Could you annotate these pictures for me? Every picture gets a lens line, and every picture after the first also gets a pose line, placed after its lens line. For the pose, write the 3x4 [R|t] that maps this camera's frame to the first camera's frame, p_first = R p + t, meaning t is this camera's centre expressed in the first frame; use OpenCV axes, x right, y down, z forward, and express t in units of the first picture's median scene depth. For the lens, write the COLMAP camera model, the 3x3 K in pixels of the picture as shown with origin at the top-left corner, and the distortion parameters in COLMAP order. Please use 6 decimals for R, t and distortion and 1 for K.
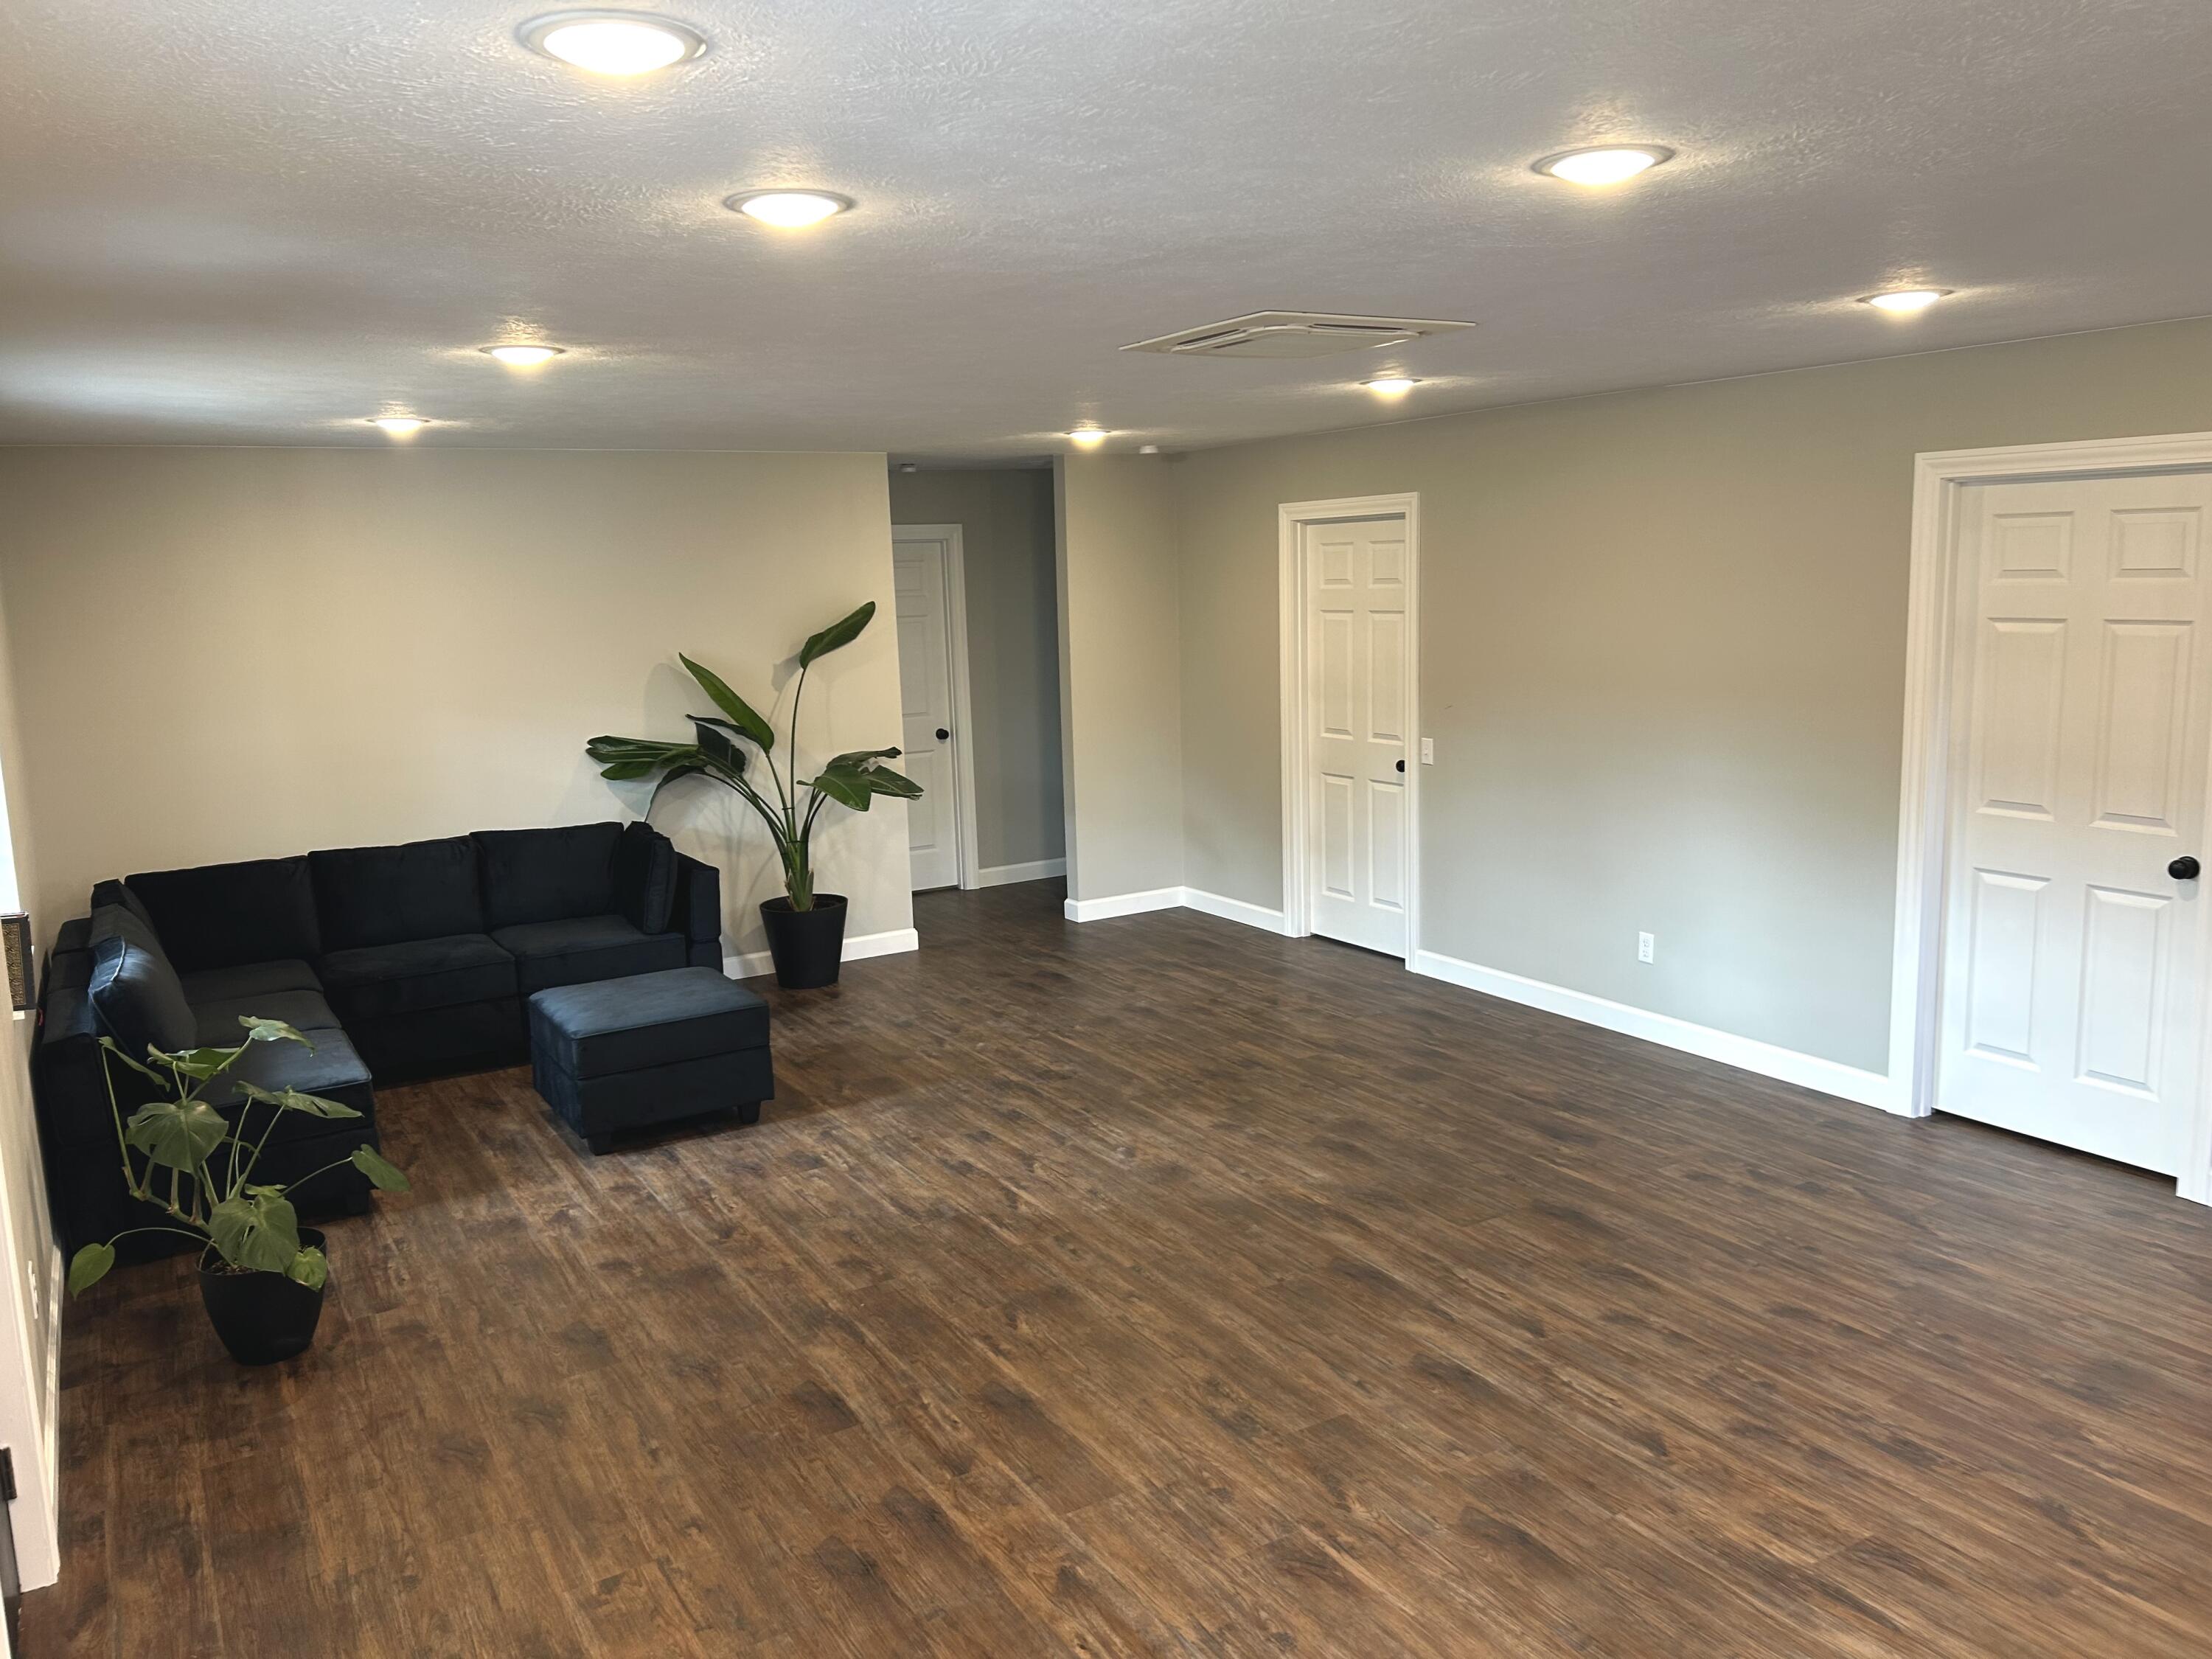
lens RADIAL K [[1649.1, 0, 1105.6], [0, 1649.1, 819.6], [0, 0, 1]] dist [0.072525, -0.150396]
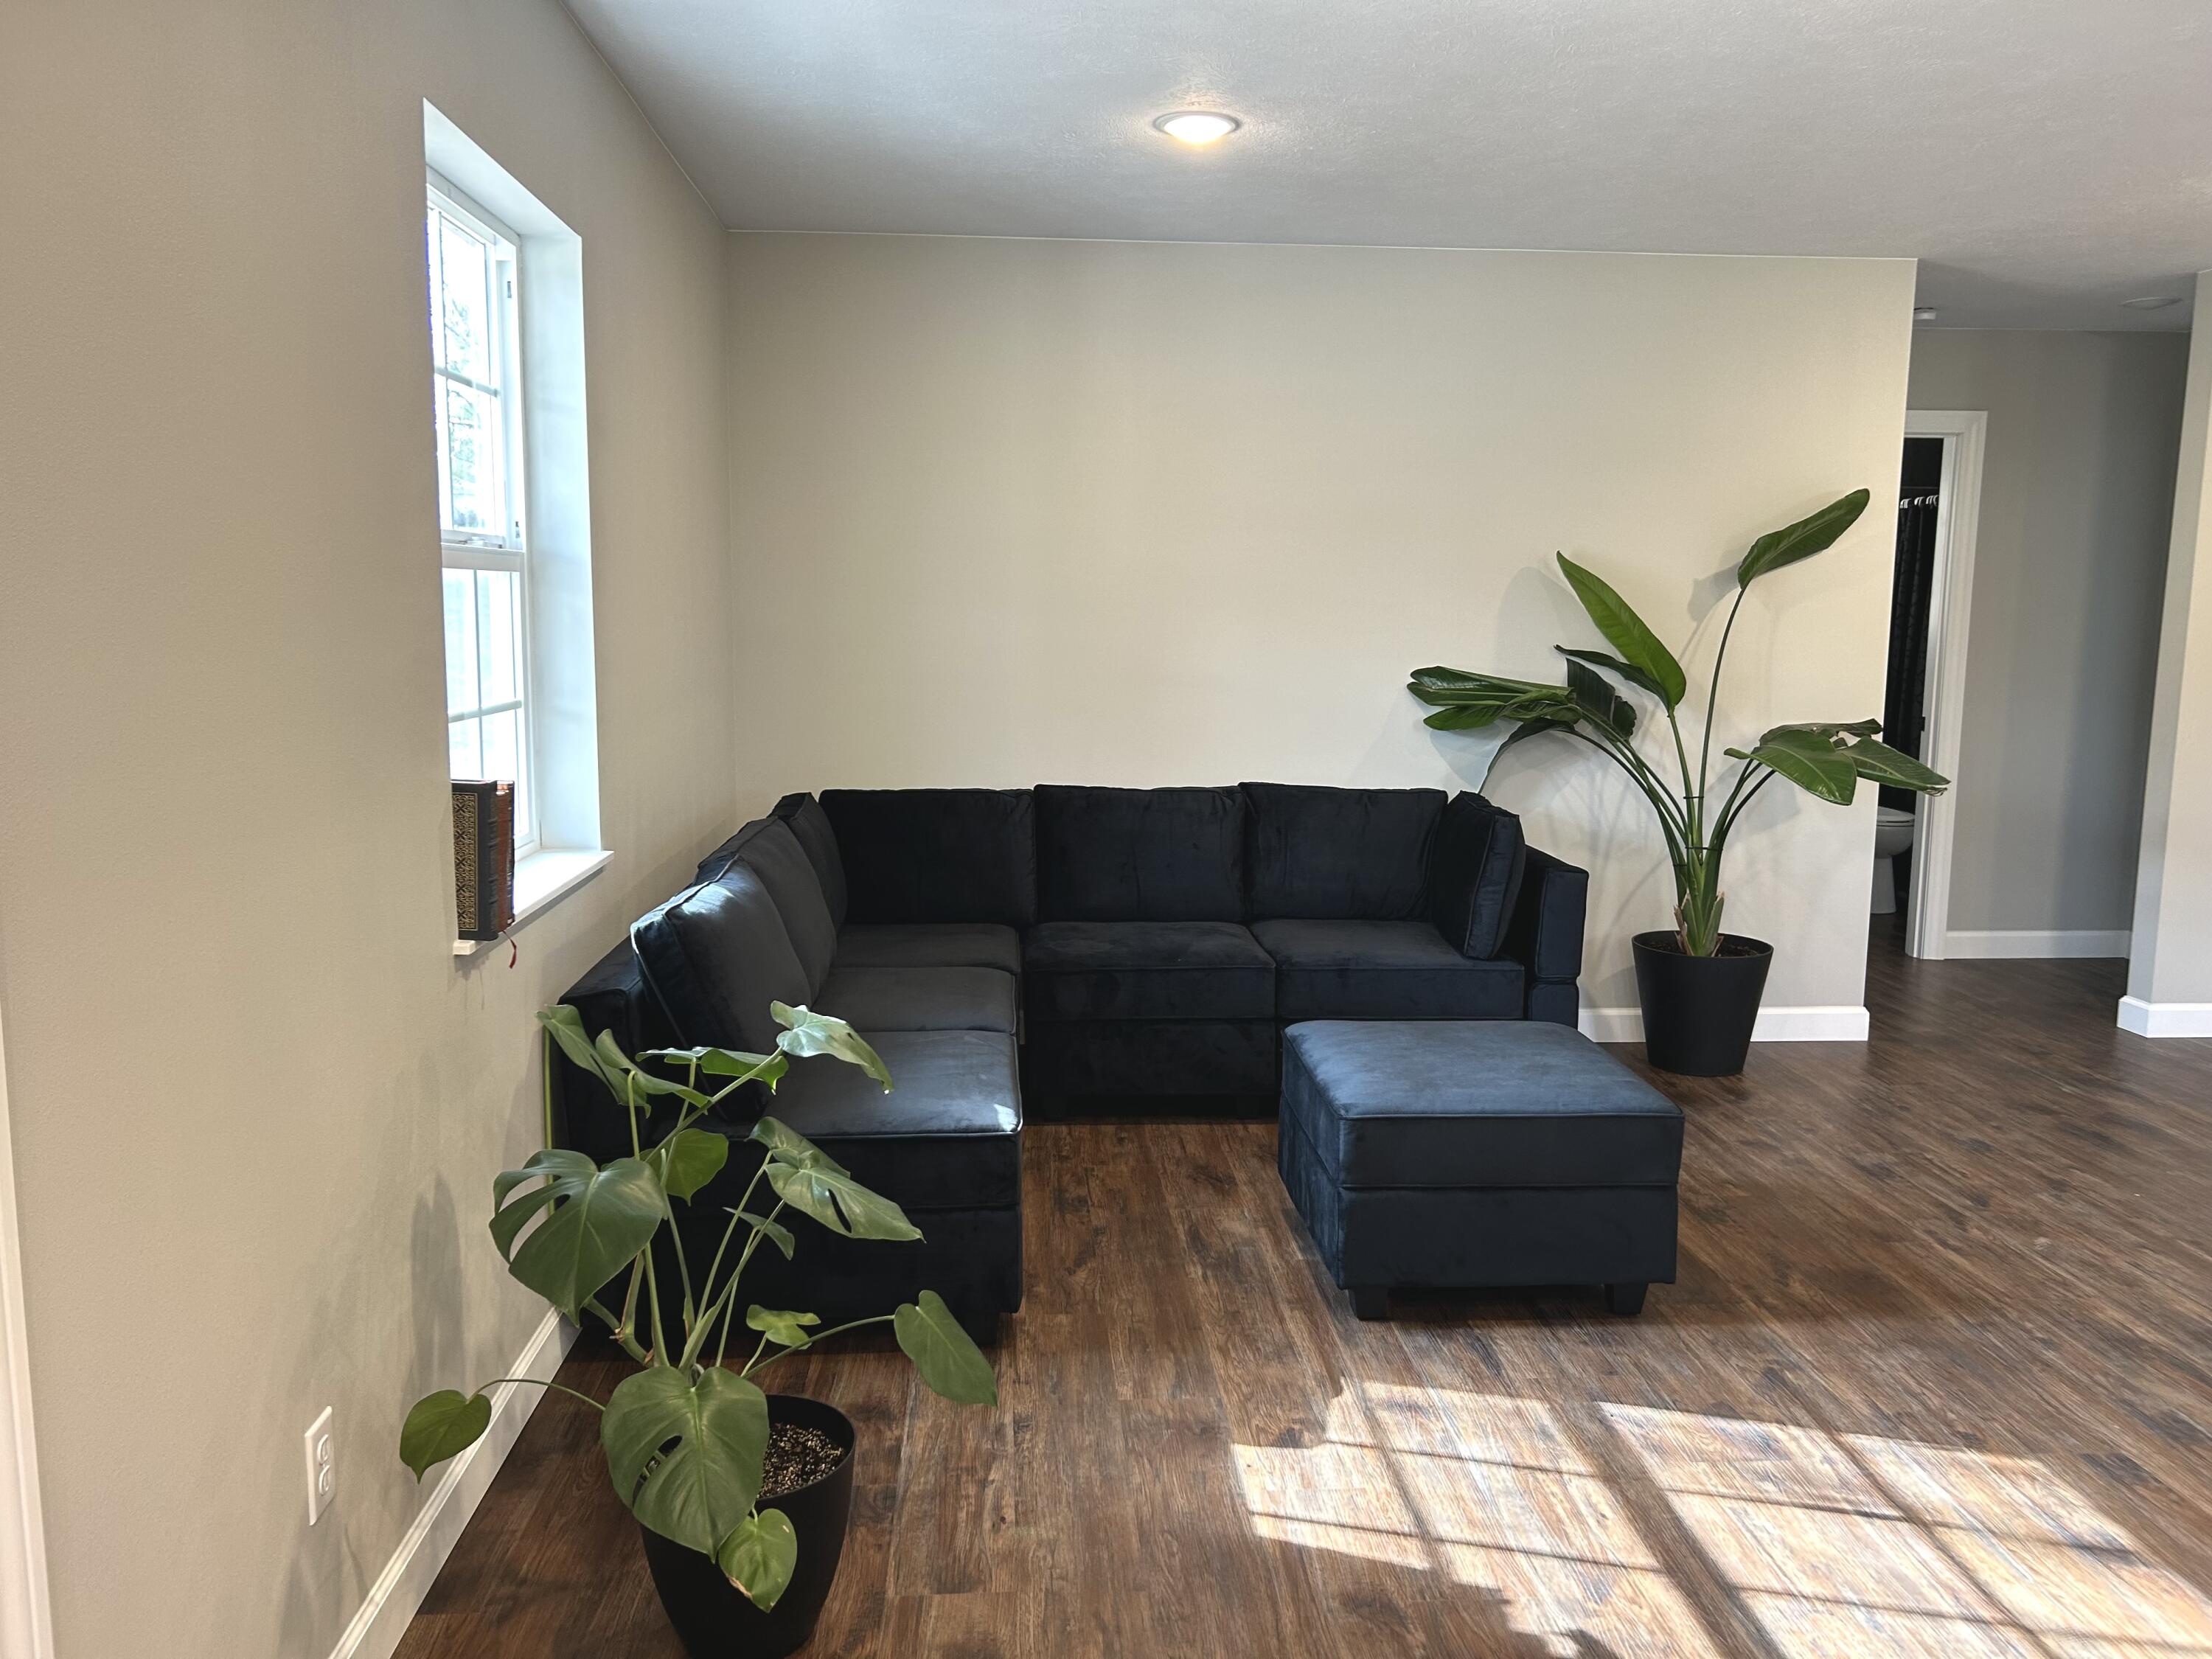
lens RADIAL K [[1649.1, 0, 1105.6], [0, 1649.1, 819.6], [0, 0, 1]] dist [0.072525, -0.150396]
pose [[0.885926, 0.101039, -0.452688, -0.116488], [-0.110139, 0.993896, 0.006291, 0.027457], [0.450560, 0.044285, 0.891647, 0.360008]]
